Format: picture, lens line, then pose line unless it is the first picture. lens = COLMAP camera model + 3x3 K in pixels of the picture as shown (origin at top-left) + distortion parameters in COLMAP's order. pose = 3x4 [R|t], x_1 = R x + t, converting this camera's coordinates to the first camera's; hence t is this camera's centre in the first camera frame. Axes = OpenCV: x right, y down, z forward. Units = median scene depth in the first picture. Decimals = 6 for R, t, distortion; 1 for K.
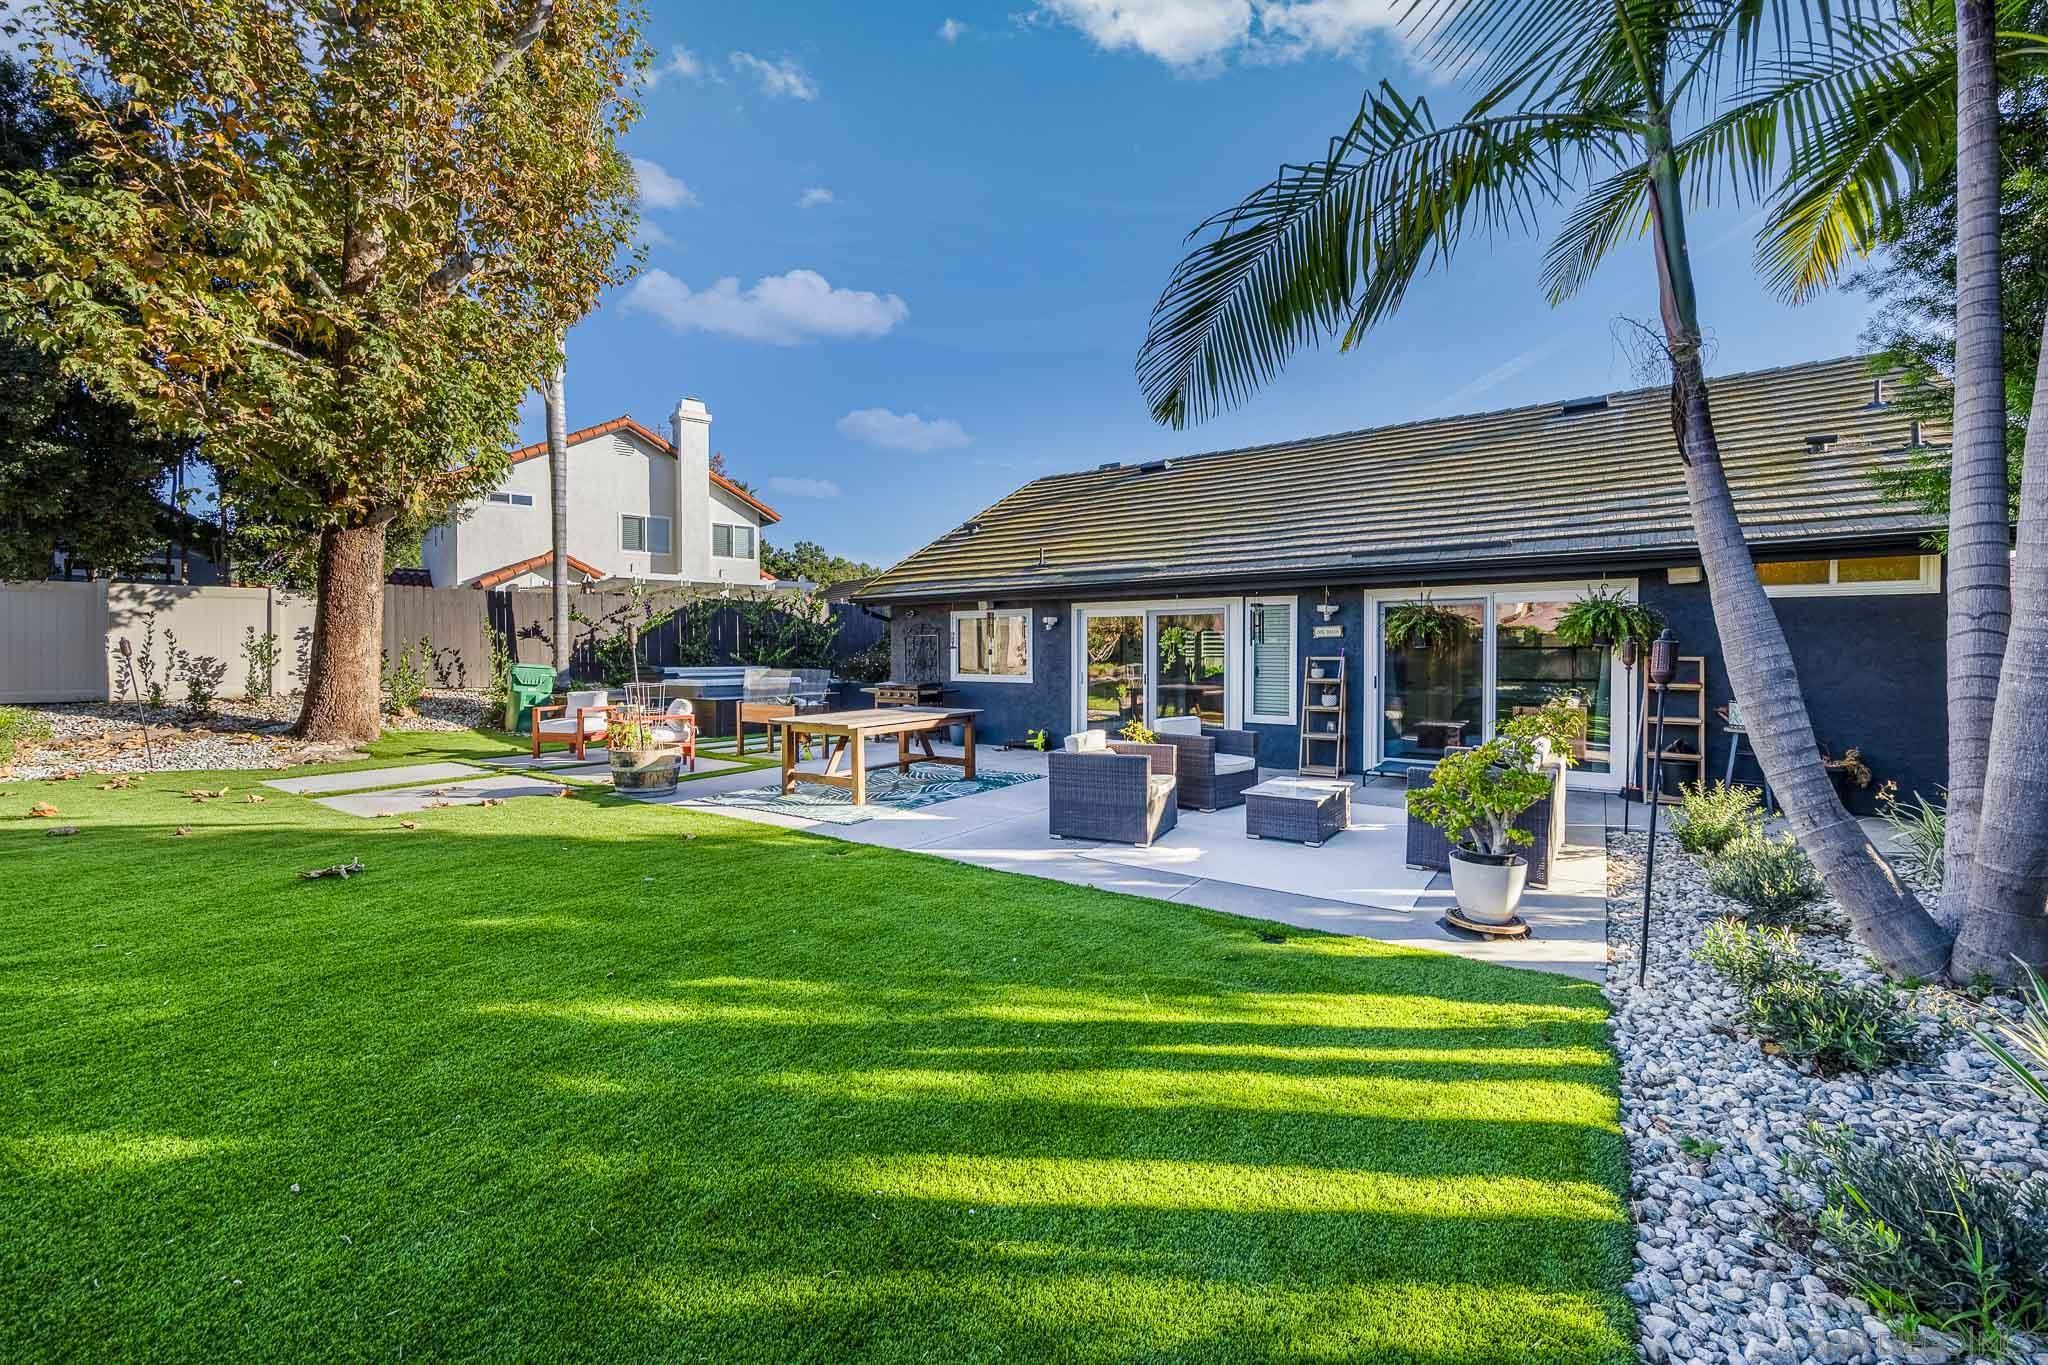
lens RADIAL K [[793.5, 0, 1039.9], [0, 793.5, 669.2], [0, 0, 1]] dist [-0.008528, -0.000019]
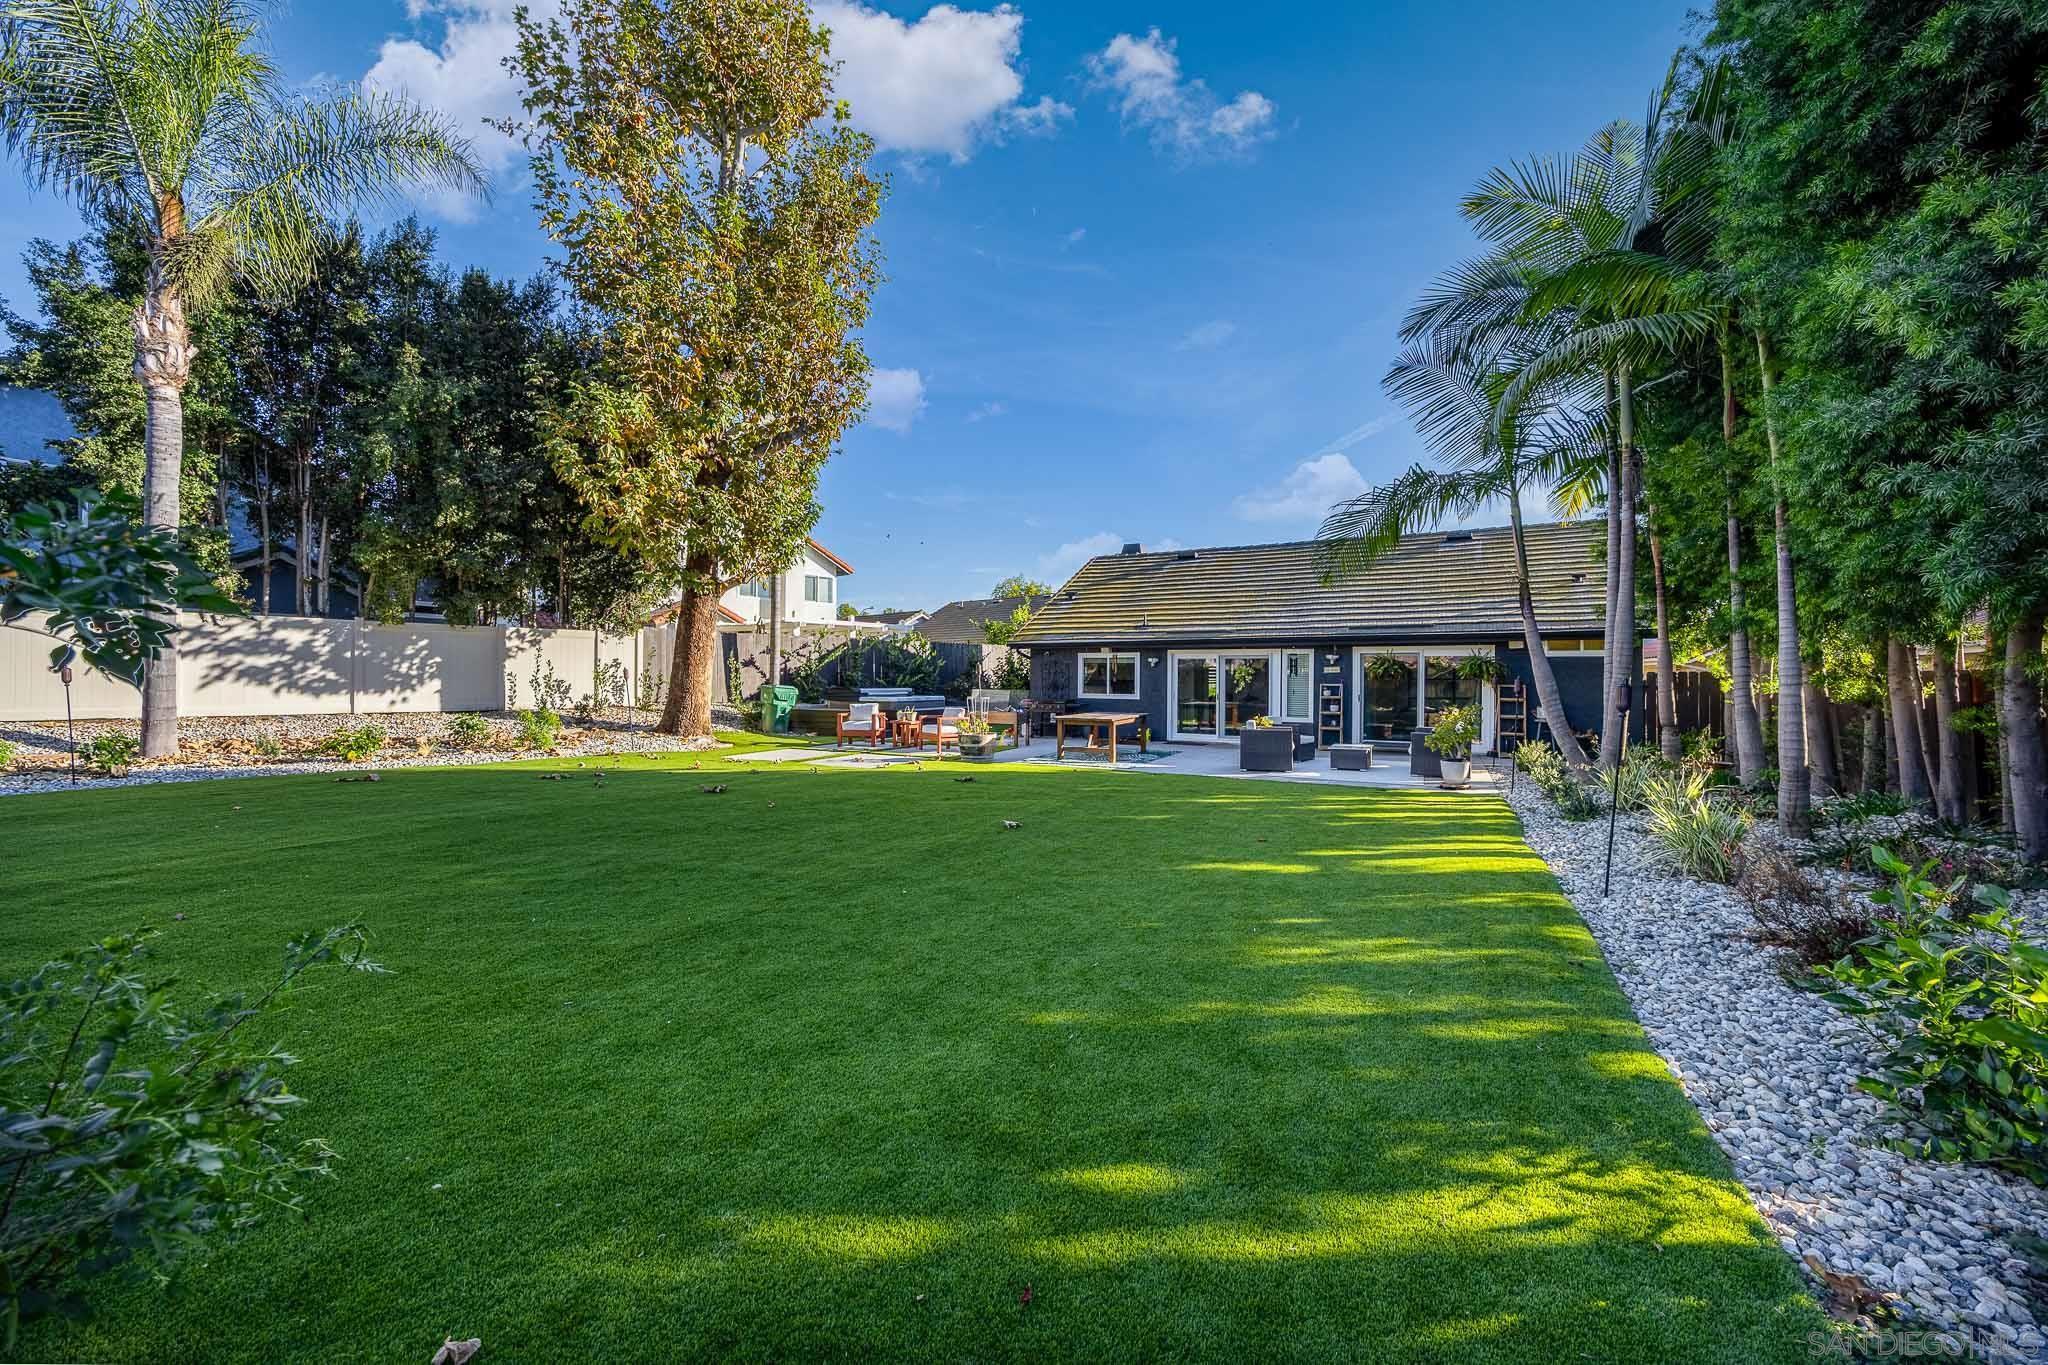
lens RADIAL K [[793.5, 0, 1008.6], [0, 793.5, 683.2], [0, 0, 1]] dist [-0.008528, -0.000019]
pose [[0.991509, 0.005362, 0.129924, -0.585777], [-0.003589, 0.999897, -0.013876, 0.009929], [-0.129985, 0.013292, 0.991427, -0.666380]]
